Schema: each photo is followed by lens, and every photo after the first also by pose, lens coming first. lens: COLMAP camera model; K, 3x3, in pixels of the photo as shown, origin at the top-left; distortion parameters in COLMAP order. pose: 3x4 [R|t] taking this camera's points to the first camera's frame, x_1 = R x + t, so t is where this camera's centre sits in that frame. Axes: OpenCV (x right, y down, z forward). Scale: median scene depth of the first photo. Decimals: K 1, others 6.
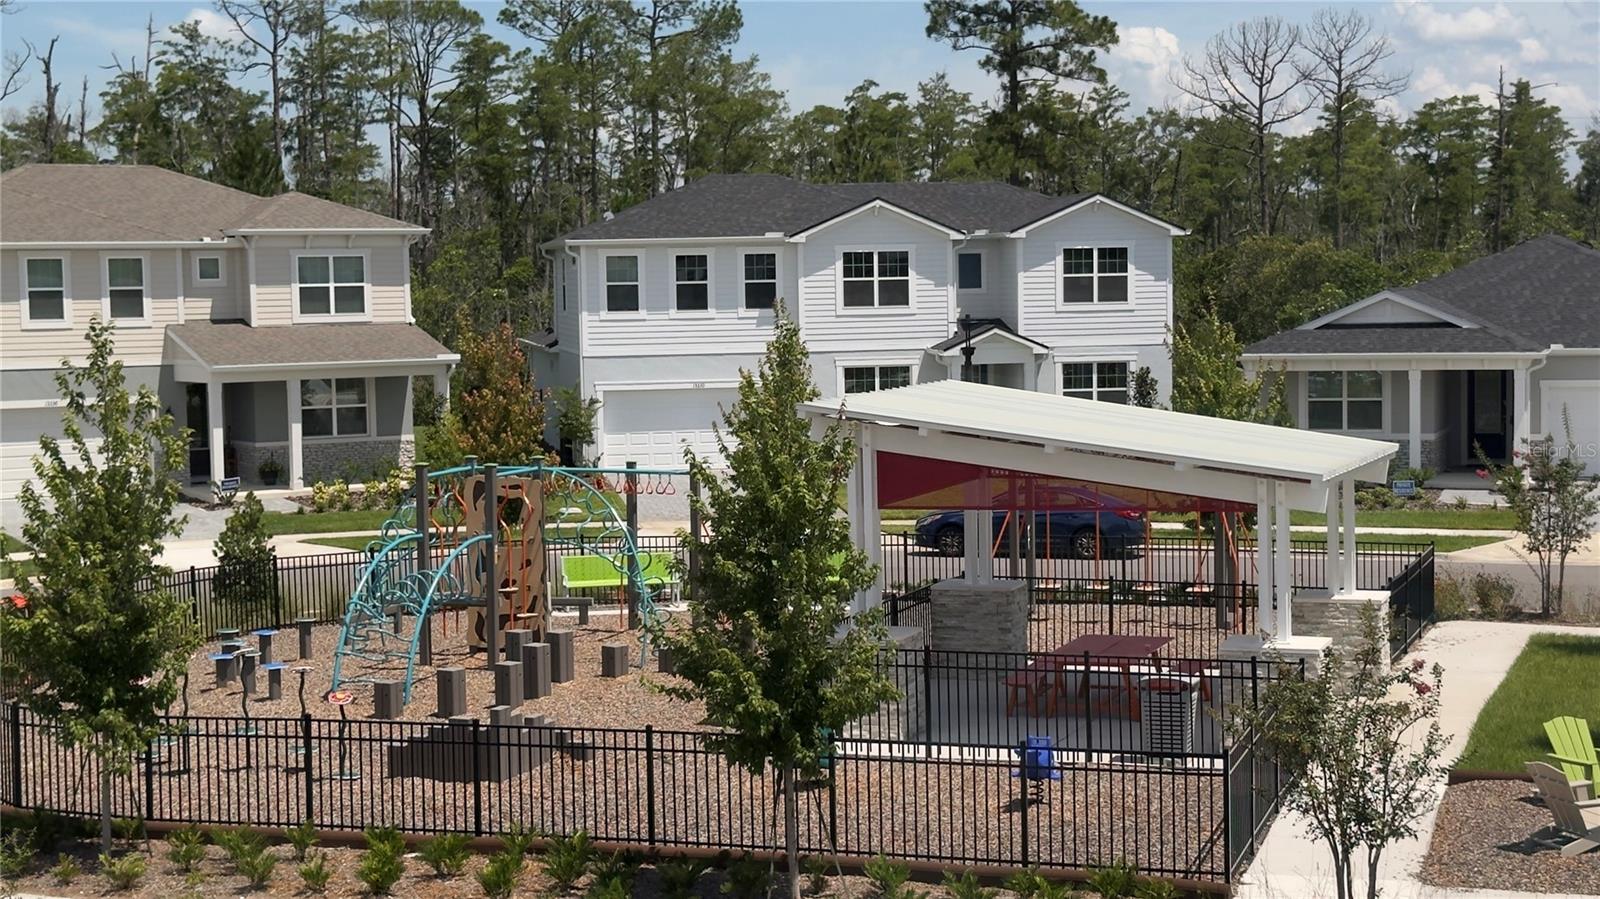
lens RADIAL K [[2636.6, 0, 800.0], [0, 2636.6, 449.5], [0, 0, 1]] dist [0.134831, 0.011358]
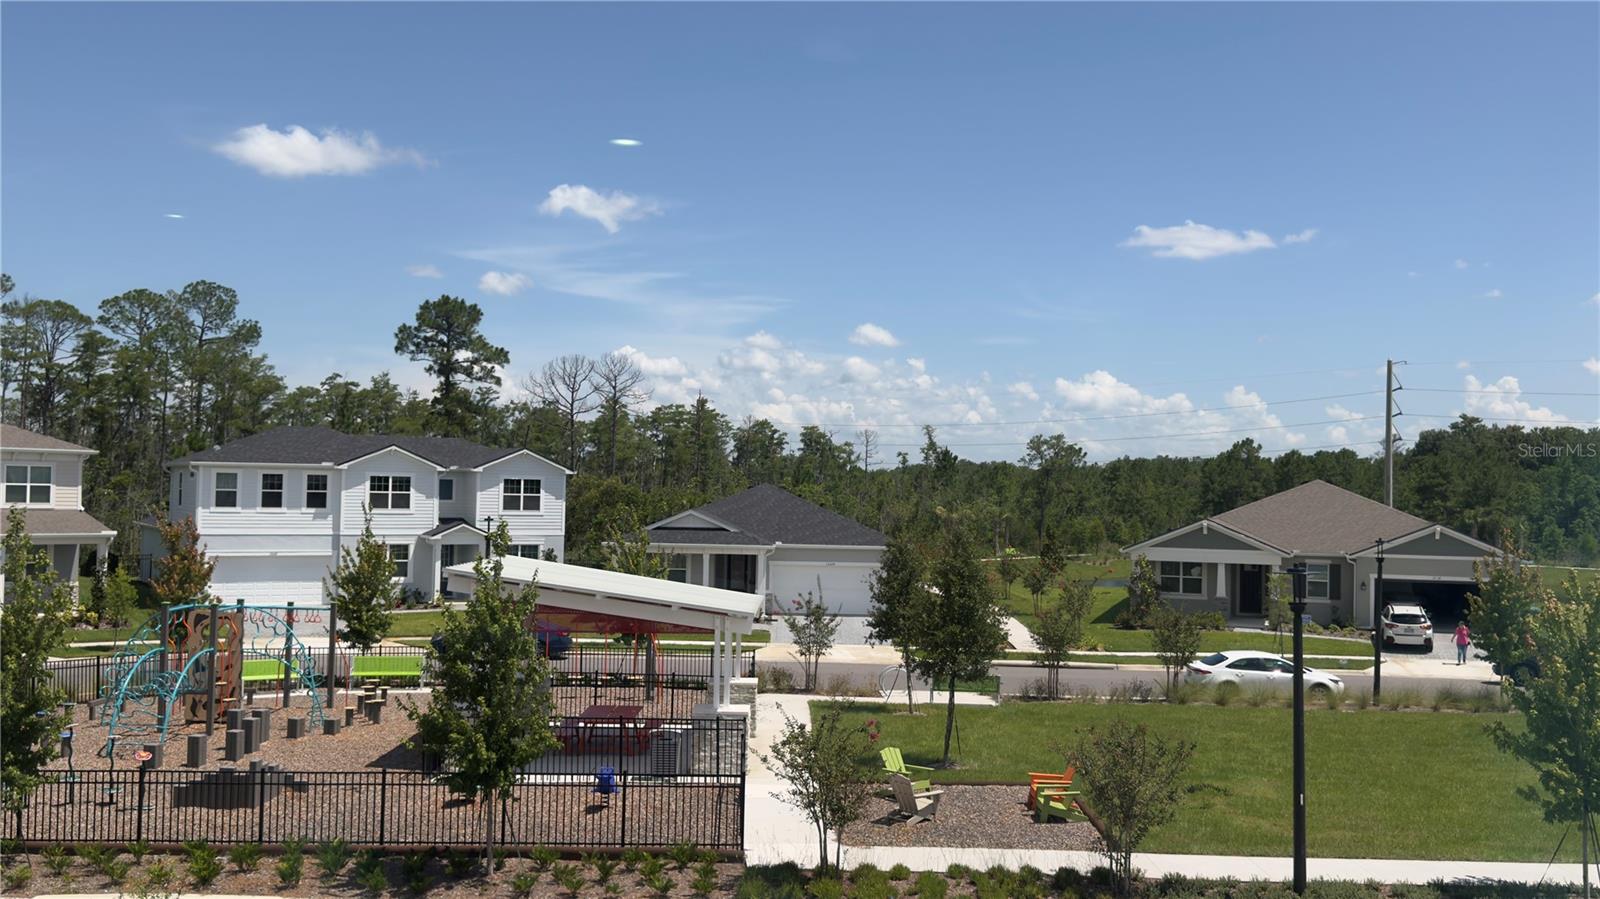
lens RADIAL K [[1483.4, 0, 800.0], [0, 1483.4, 449.5], [0, 0, 1]] dist [0.161214, -0.321894]
pose [[0.941425, 0.046280, 0.334033, -0.048611], [-0.013756, 0.994984, -0.099087, -0.000708], [-0.336943, 0.088688, 0.937339, 0.012910]]
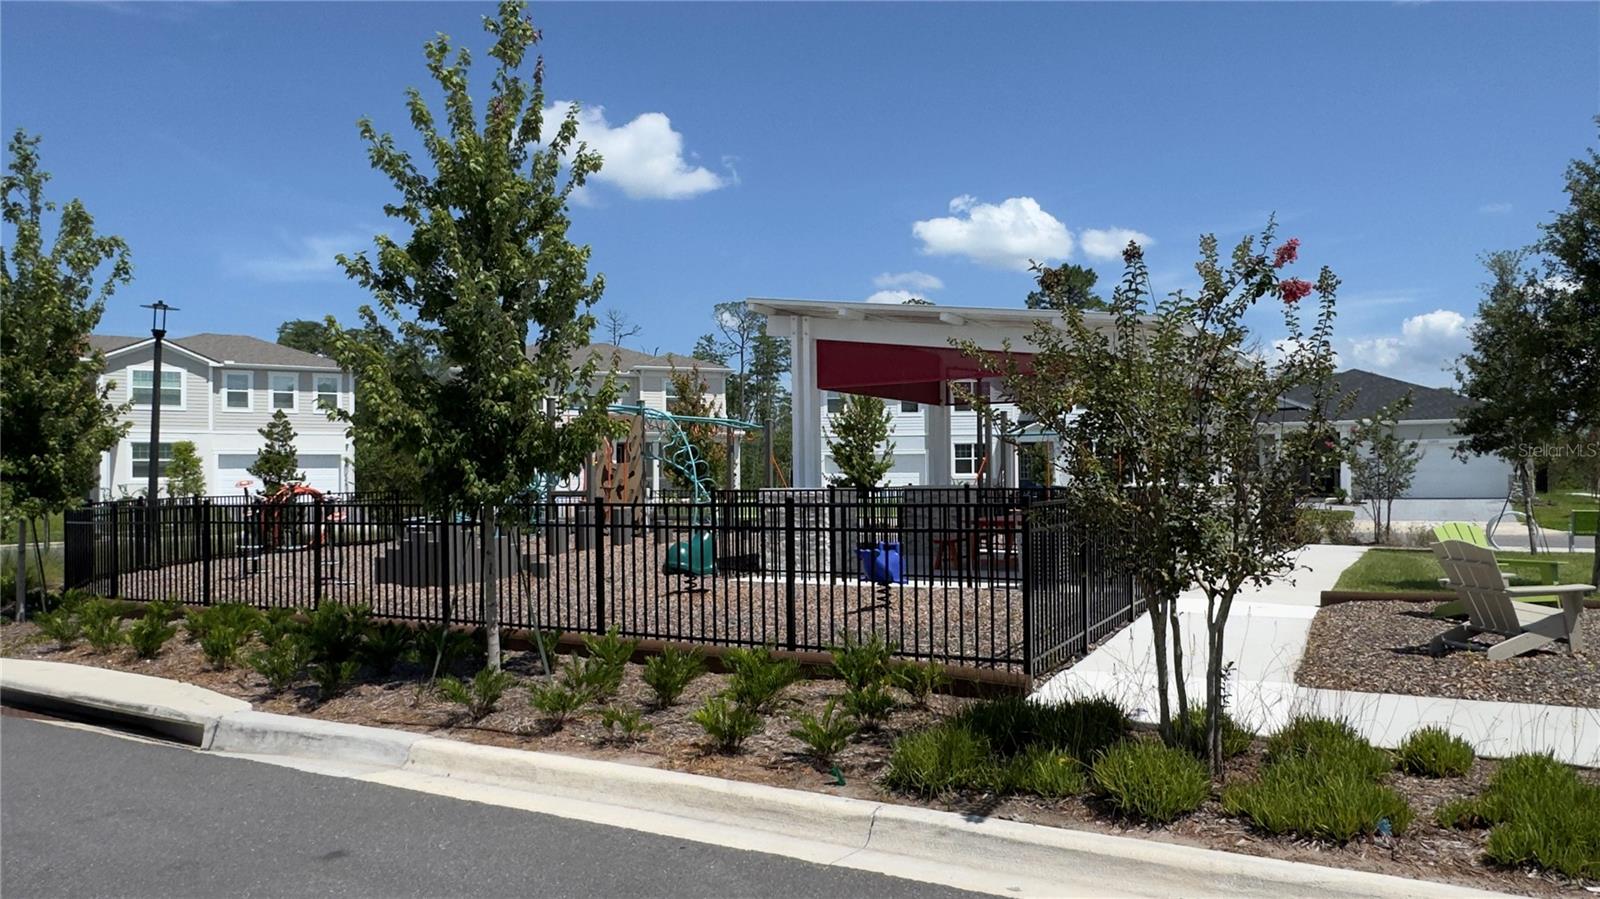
lens RADIAL K [[1116.6, 0, 800.0], [0, 1116.6, 449.5], [0, 0, 1]] dist [0.012144, 0.002544]
pose [[0.984393, 0.004273, -0.175932, 0.050873], [-0.019168, 0.996361, -0.083053, 0.042424], [0.174937, 0.085129, 0.980893, 0.222959]]
